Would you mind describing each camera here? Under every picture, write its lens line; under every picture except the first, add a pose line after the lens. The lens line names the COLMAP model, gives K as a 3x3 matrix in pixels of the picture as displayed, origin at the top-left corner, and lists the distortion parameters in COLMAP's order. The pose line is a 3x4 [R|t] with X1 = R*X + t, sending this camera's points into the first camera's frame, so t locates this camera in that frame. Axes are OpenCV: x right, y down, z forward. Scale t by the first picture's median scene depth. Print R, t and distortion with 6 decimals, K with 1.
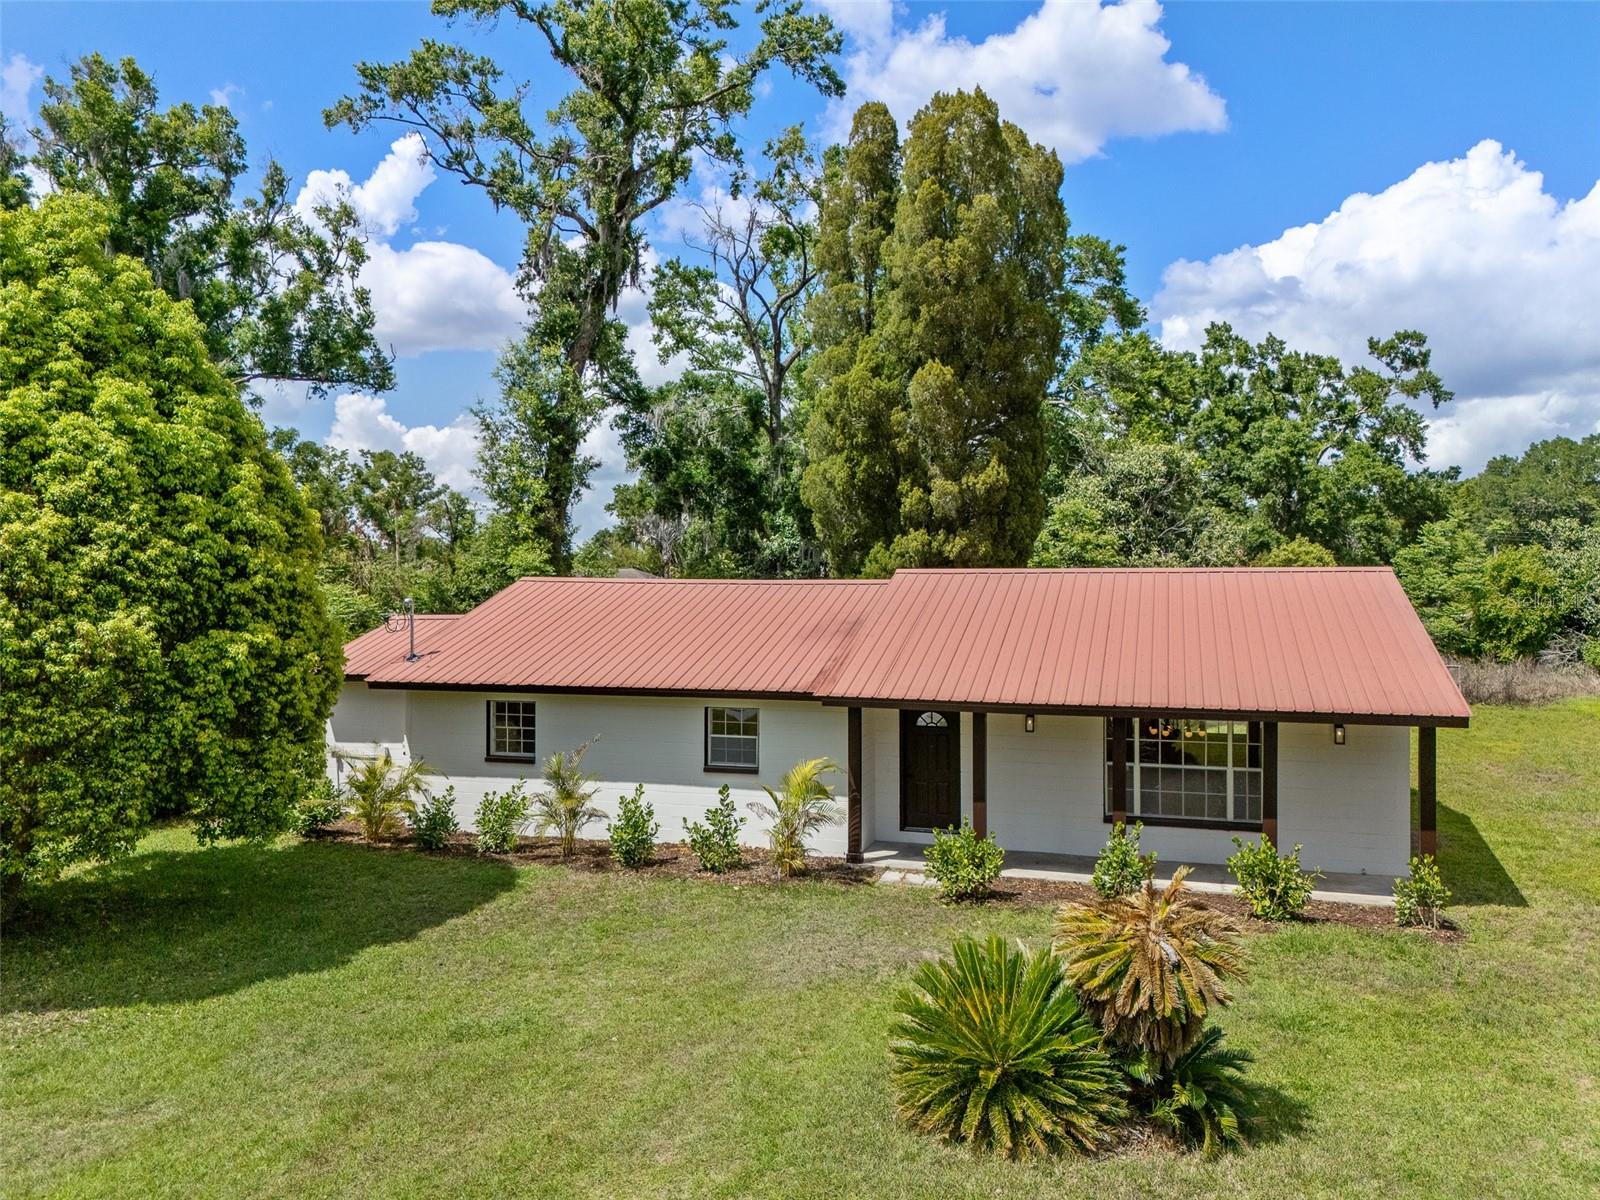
lens RADIAL K [[1178.4, 0, 799.9], [0, 1178.4, 593.4], [0, 0, 1]] dist [0.065704, -0.062231]
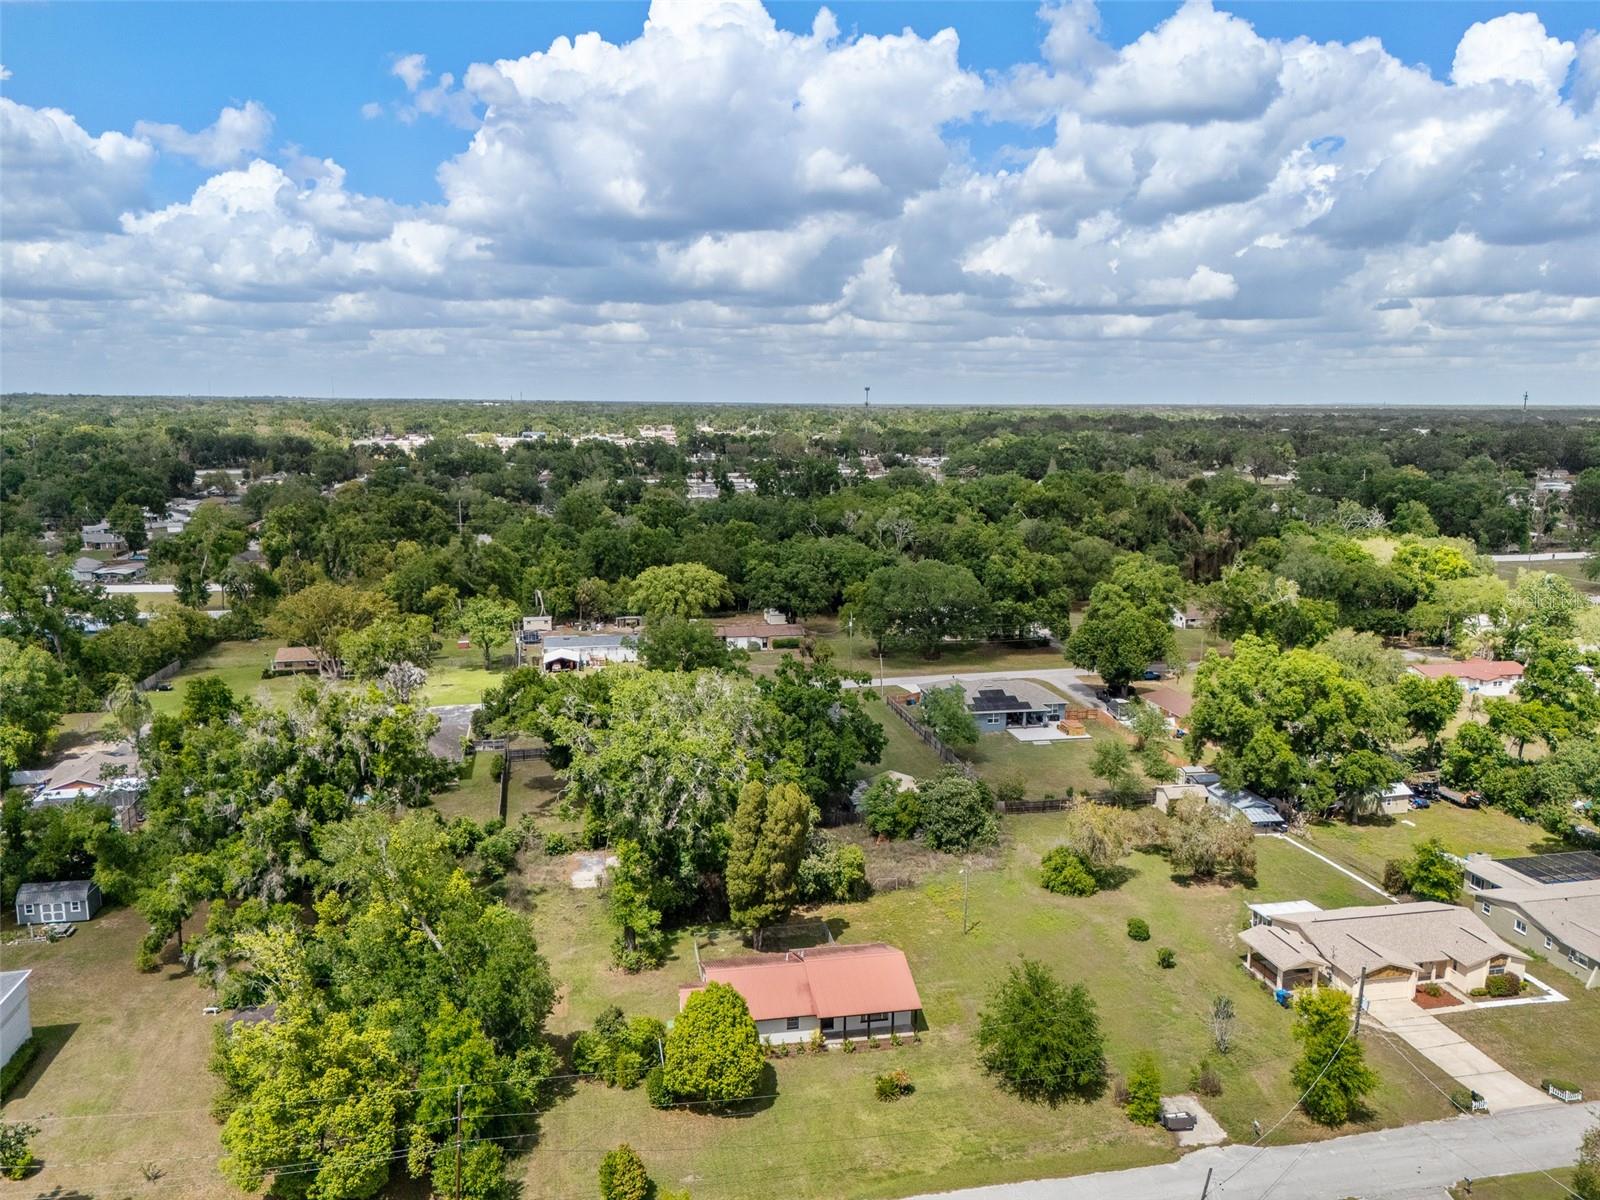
lens RADIAL K [[1178.4, 0, 796.0], [0, 1178.4, 593.9], [0, 0, 1]] dist [0.065704, -0.062231]
pose [[0.882476, -0.071725, 0.464856, -1.440196], [-0.005239, 0.986745, 0.162196, -1.582007], [-0.470327, -0.145569, 0.870403, -1.976593]]
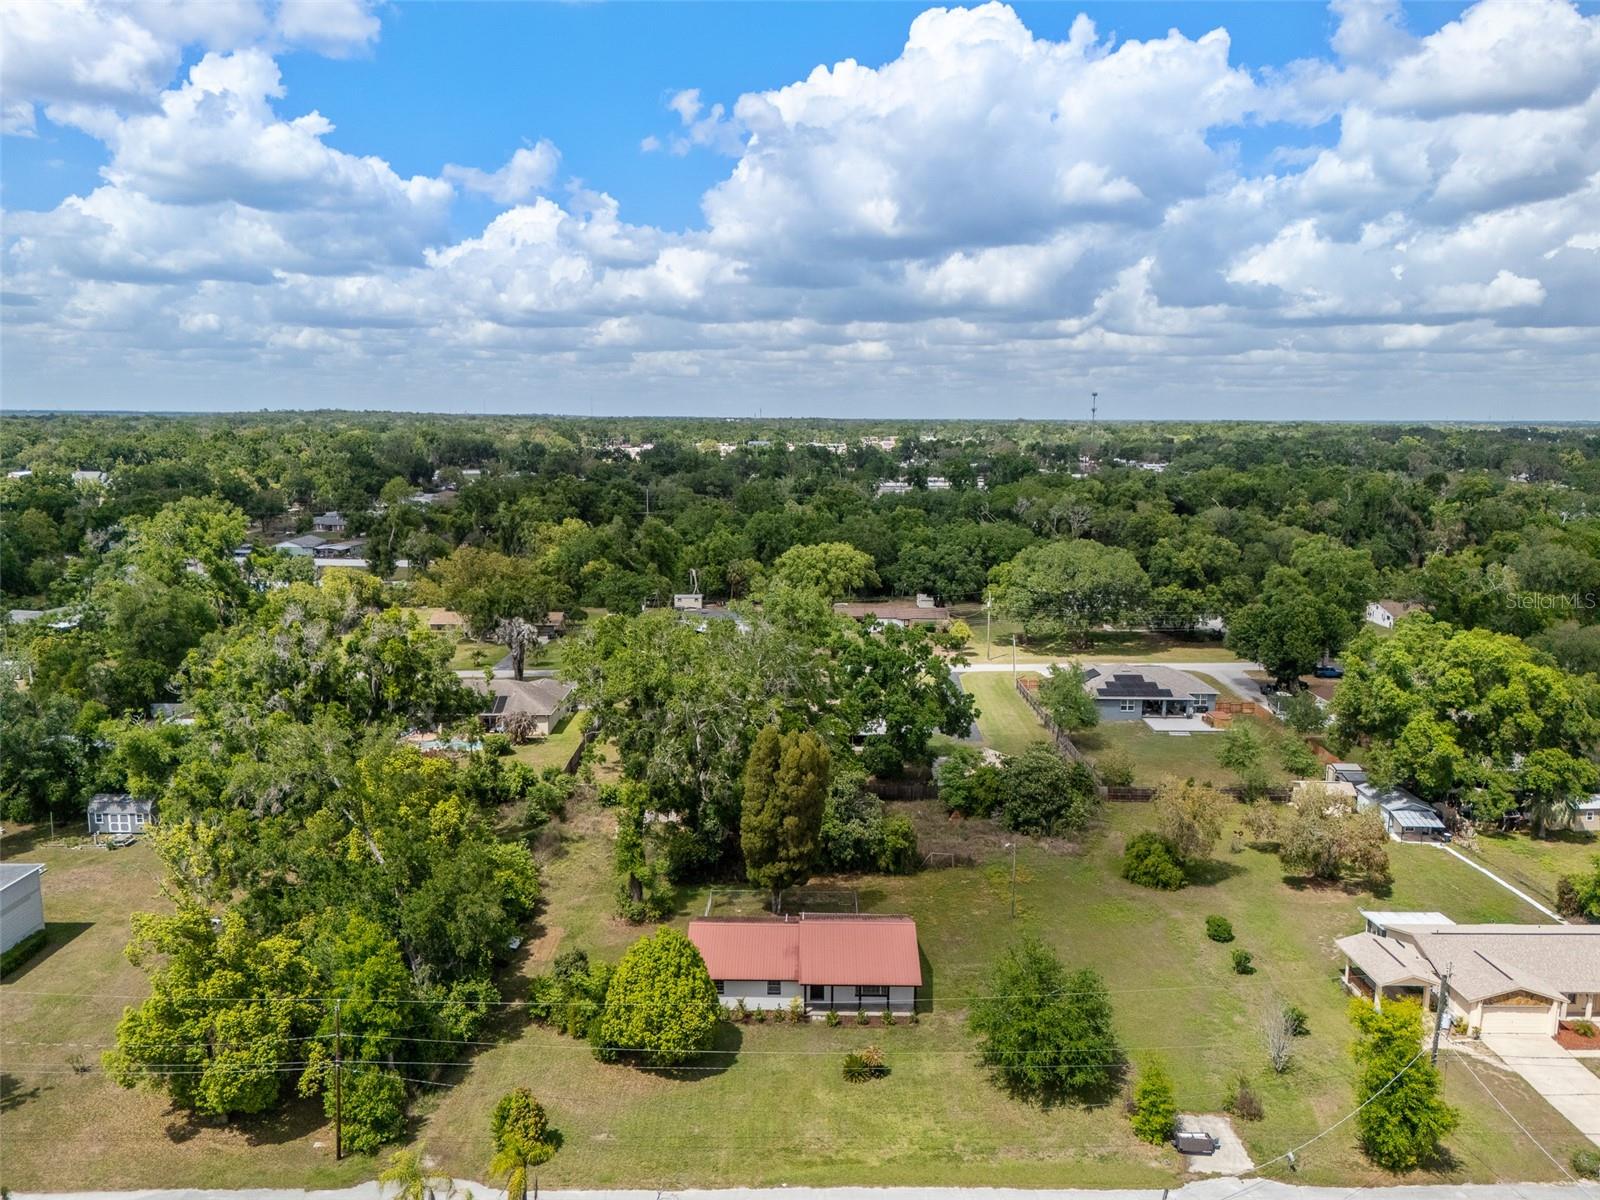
lens RADIAL K [[1178.4, 0, 797.3], [0, 1178.4, 609.6], [0, 0, 1]] dist [0.065704, -0.062231]
pose [[0.957850, -0.040220, 0.284440, -0.763693], [-0.006821, 0.986687, 0.162488, -1.284630], [-0.287188, -0.157580, 0.944823, -1.928754]]
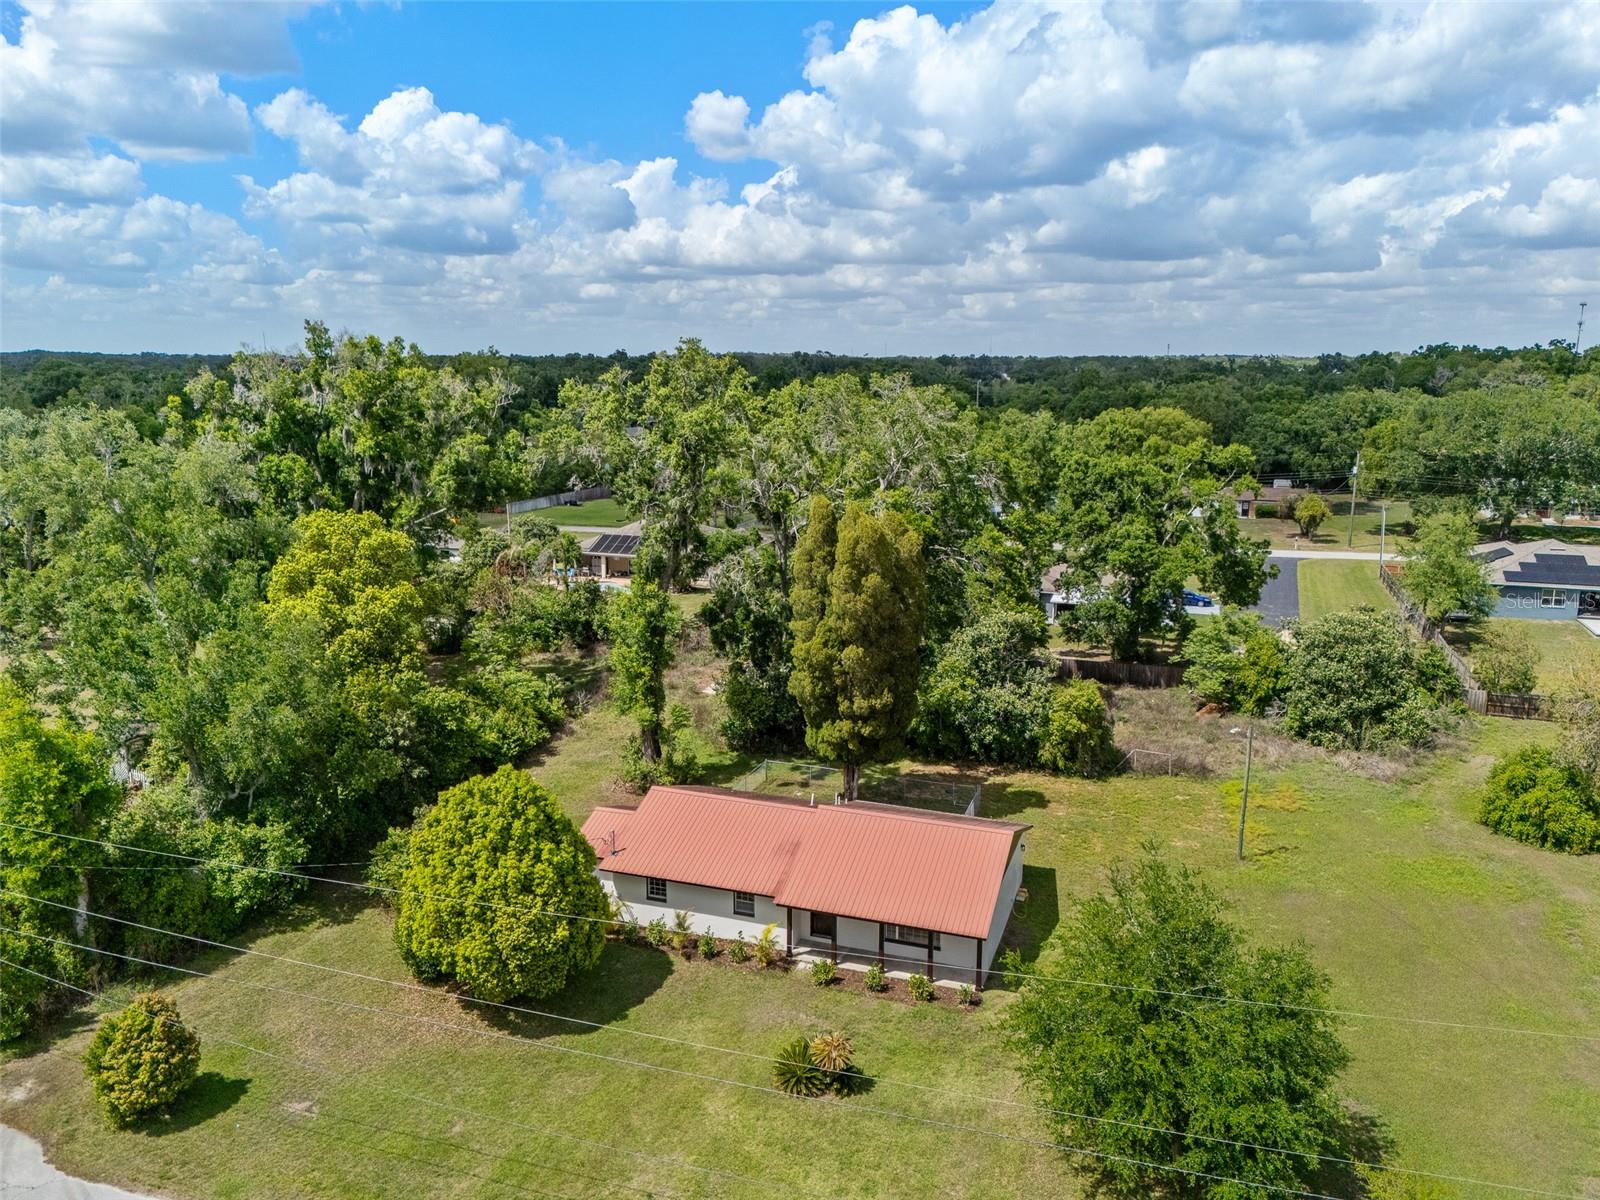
lens RADIAL K [[1178.4, 0, 797.7], [0, 1178.4, 592.9], [0, 0, 1]] dist [0.065704, -0.062231]
pose [[0.999137, 0.009977, -0.040310, 0.101475], [-0.002006, 0.981171, 0.193128, -0.674373], [0.041478, -0.192881, 0.980345, -0.904184]]
